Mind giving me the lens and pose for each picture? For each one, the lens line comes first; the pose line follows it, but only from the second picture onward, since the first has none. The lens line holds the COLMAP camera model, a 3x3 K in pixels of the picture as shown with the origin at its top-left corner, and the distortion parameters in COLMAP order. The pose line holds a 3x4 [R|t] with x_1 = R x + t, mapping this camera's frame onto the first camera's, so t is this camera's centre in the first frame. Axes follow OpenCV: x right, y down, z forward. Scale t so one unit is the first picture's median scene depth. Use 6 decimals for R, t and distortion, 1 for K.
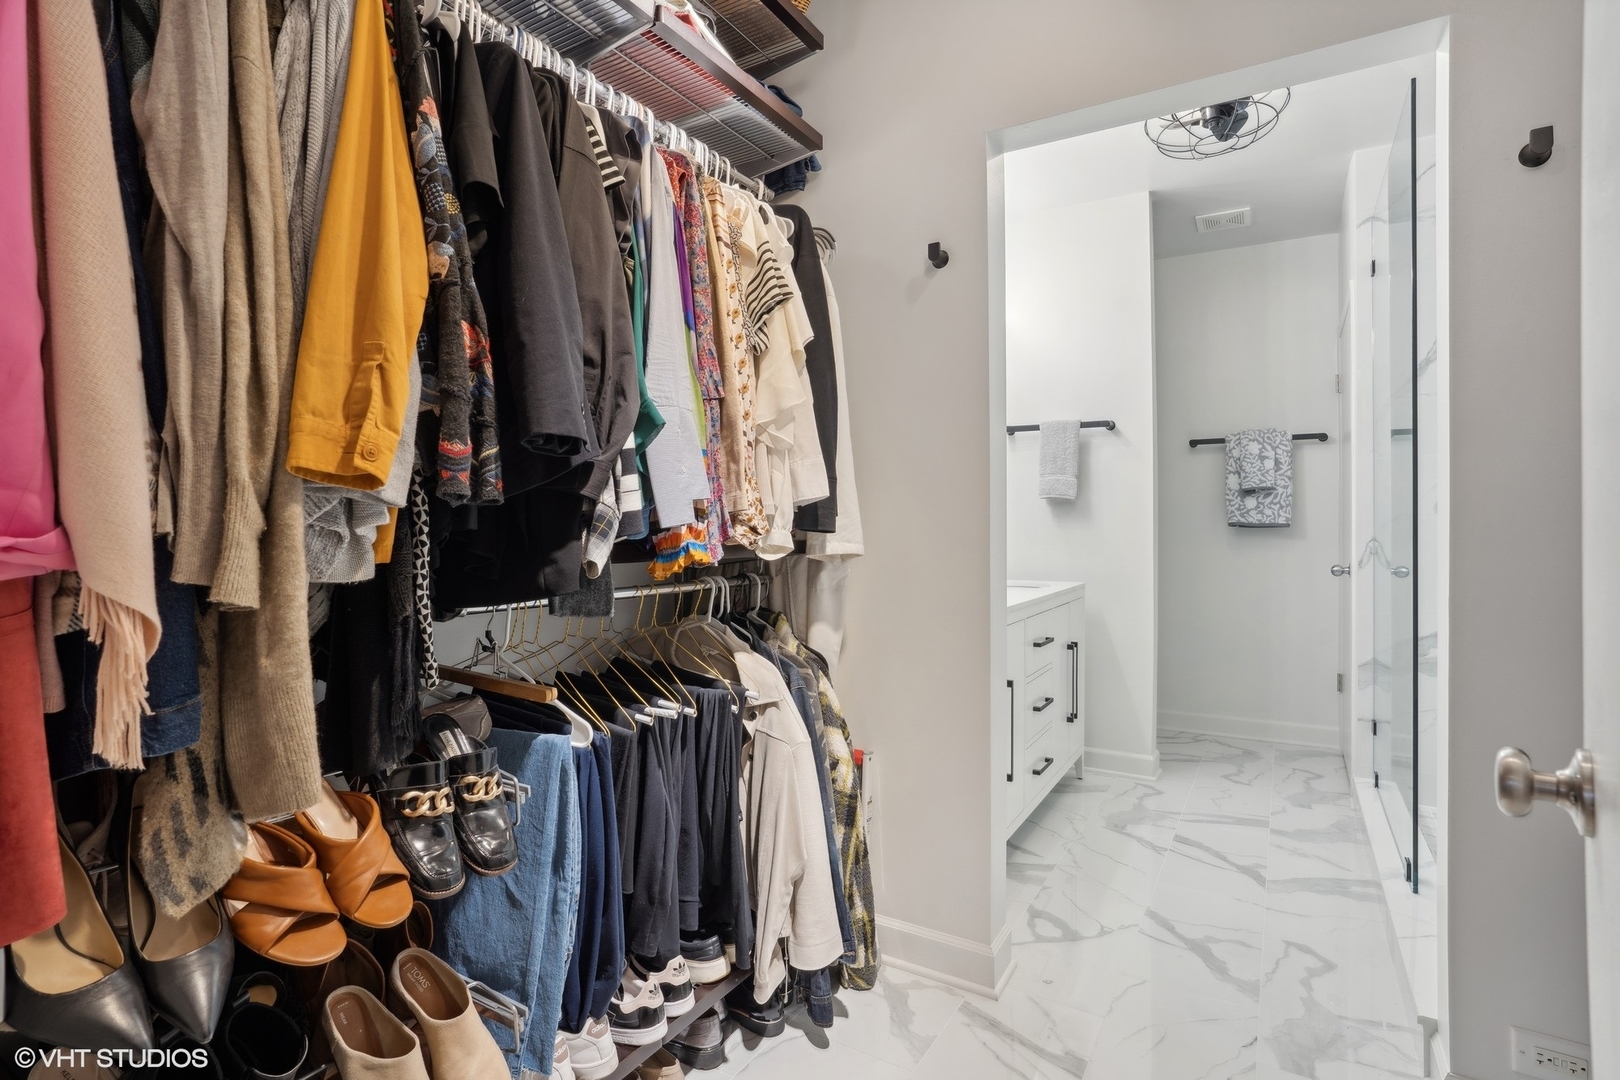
lens RADIAL K [[792.5, 0, 804.4], [0, 792.5, 530.2], [0, 0, 1]] dist [-0.076424, 0.026638]
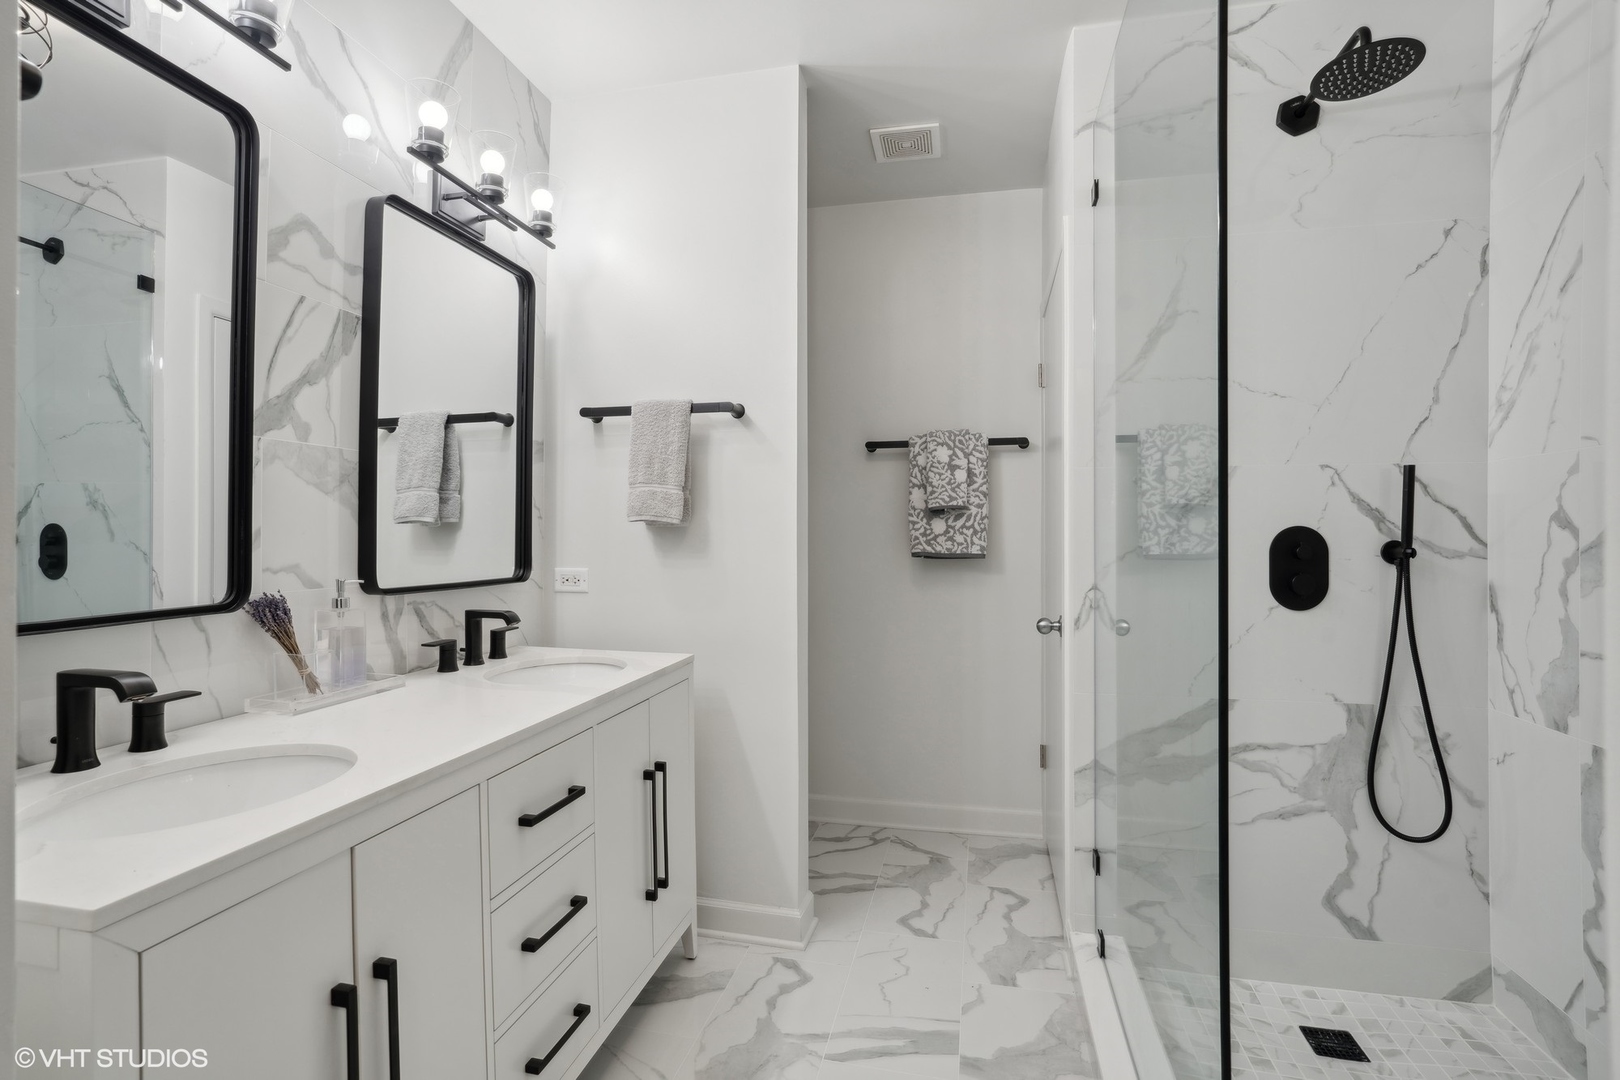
lens RADIAL K [[770.5, 0, 811.5], [0, 770.5, 528.7], [0, 0, 1]] dist [-0.073552, 0.028862]
pose [[0.944922, 0.001883, 0.327289, 0.236645], [0.002280, 0.999921, -0.012335, -0.026817], [-0.327286, 0.012402, 0.944844, 0.367507]]
